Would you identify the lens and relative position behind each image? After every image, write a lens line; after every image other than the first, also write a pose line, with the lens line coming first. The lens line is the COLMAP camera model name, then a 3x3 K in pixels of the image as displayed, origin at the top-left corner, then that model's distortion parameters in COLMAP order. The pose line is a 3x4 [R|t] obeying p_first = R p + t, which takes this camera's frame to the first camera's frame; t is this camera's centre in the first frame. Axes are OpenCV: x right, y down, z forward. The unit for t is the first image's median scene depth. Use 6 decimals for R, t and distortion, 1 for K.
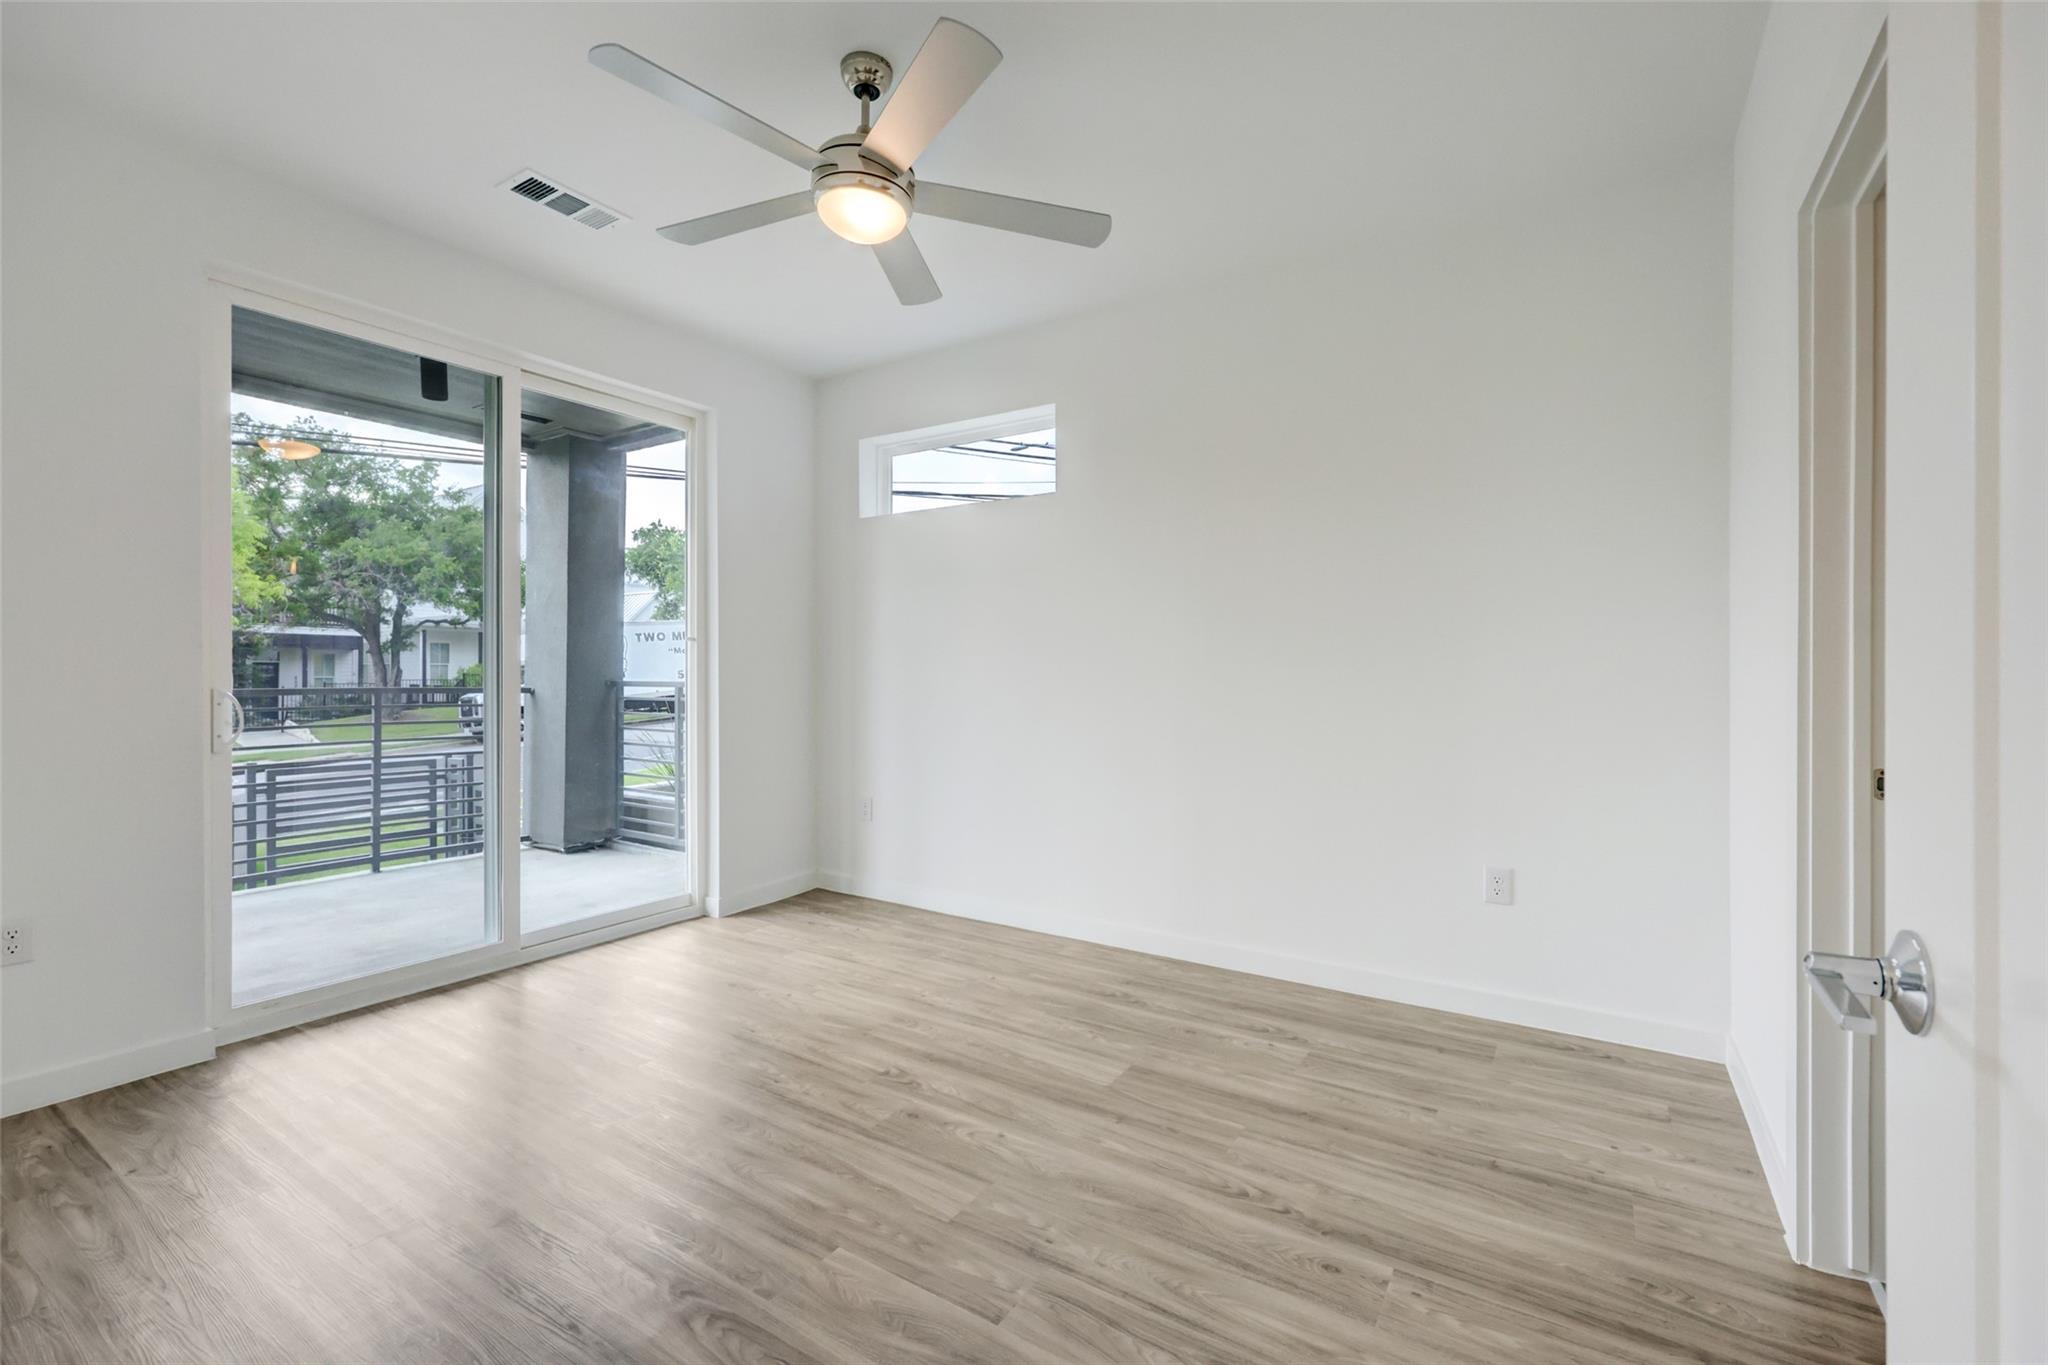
lens RADIAL K [[842.5, 0, 1022.2], [0, 842.5, 675.5], [0, 0, 1]] dist [-0.002207, 0.000130]
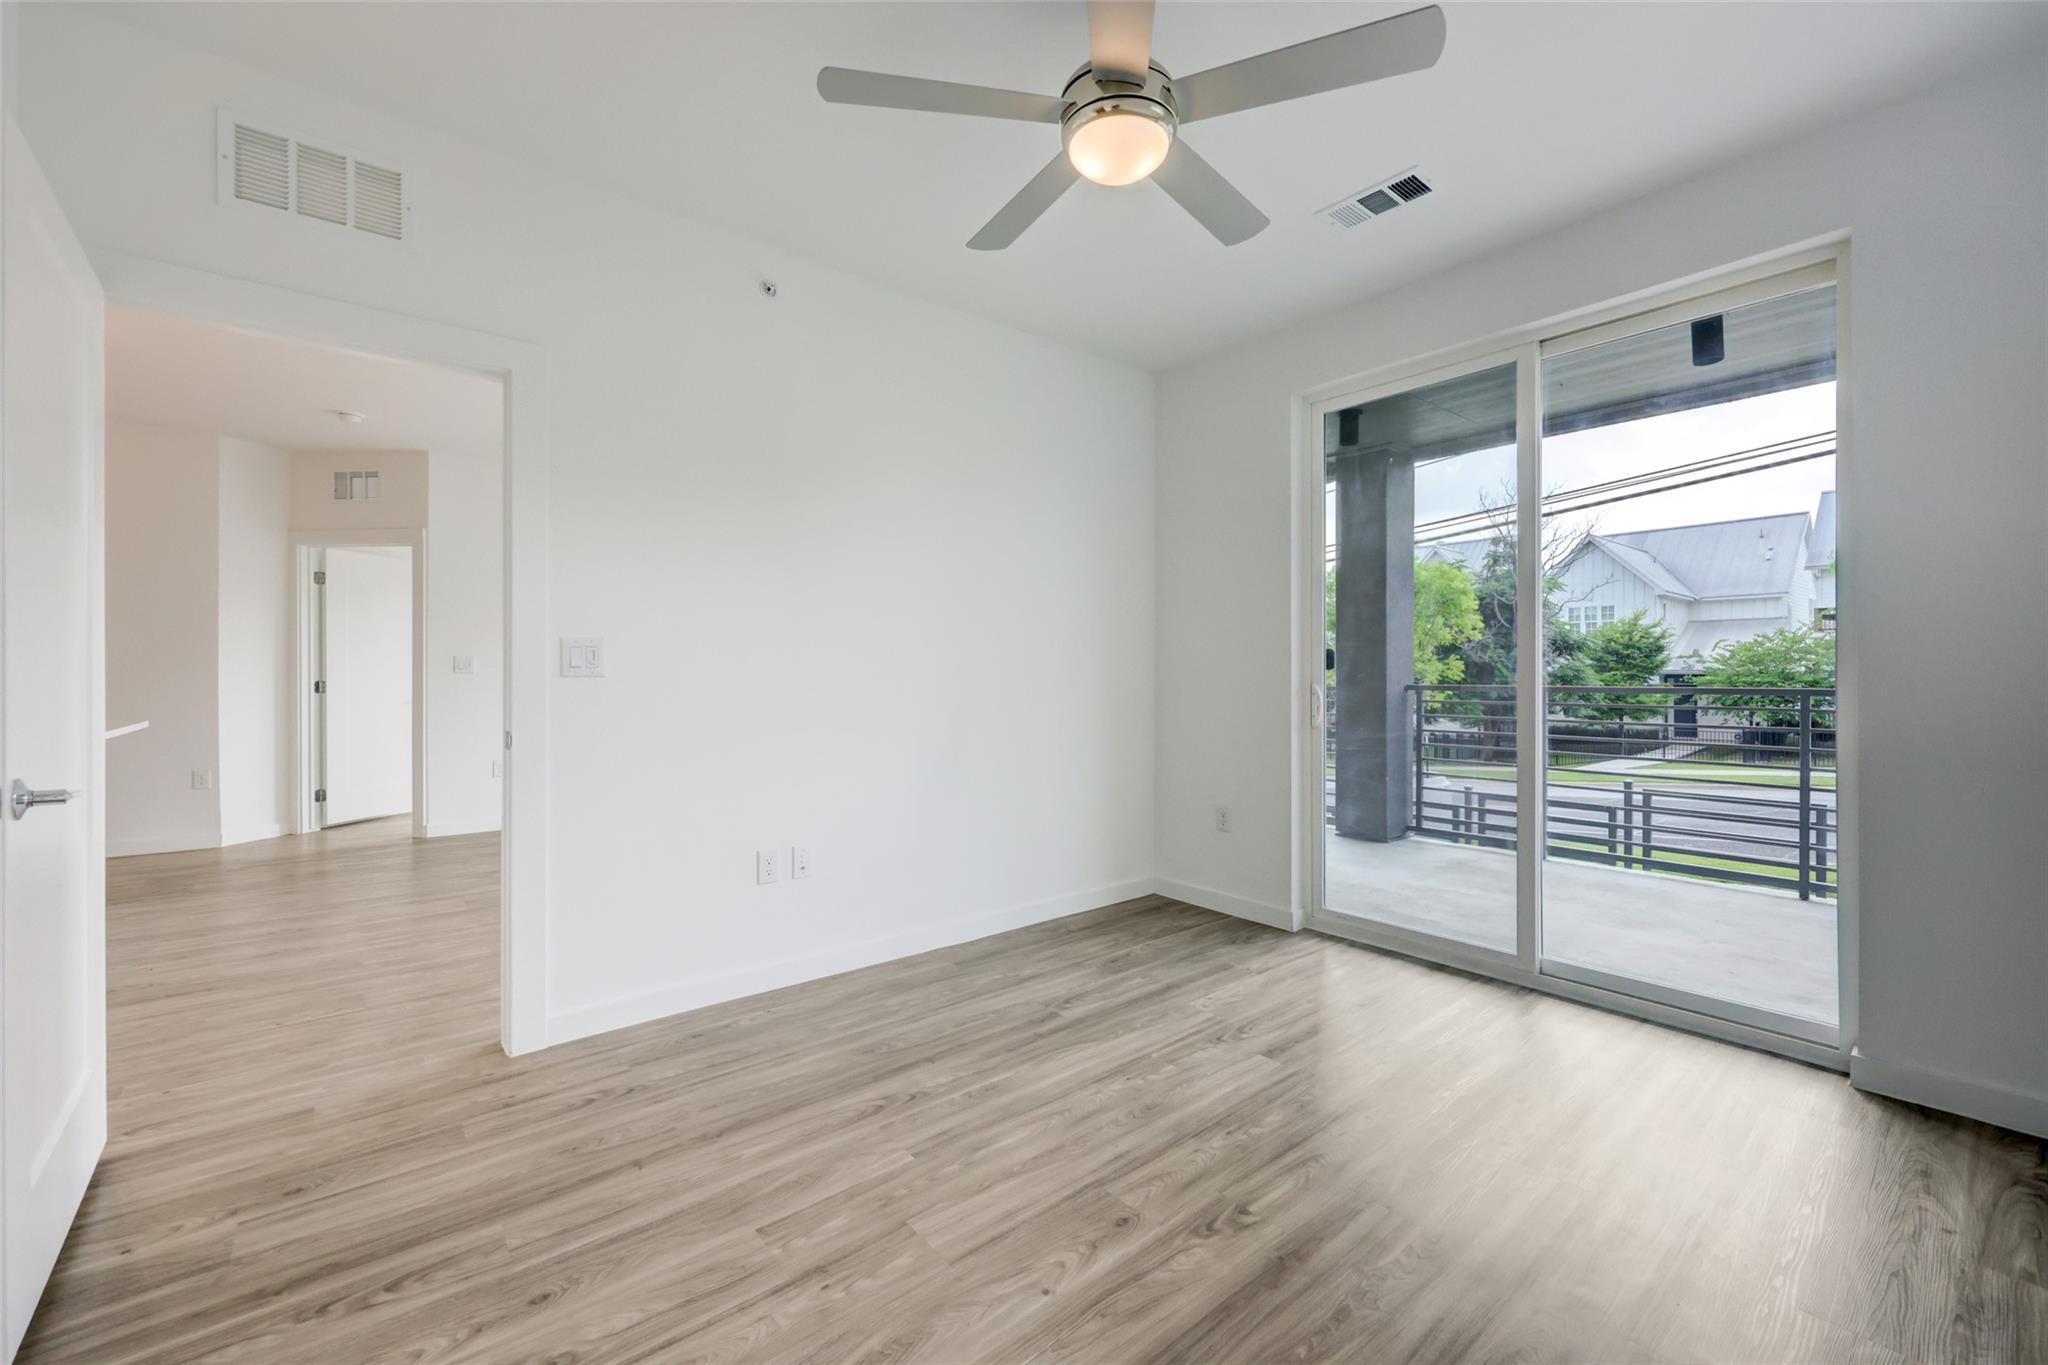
lens RADIAL K [[842.5, 0, 1017.2], [0, 842.5, 675.3], [0, 0, 1]] dist [-0.002207, 0.000130]
pose [[-0.297126, 0.005640, -0.954821, 0.567630], [-0.003904, 0.999967, 0.007122, 0.008759], [0.954830, 0.005844, -0.297095, 1.003967]]
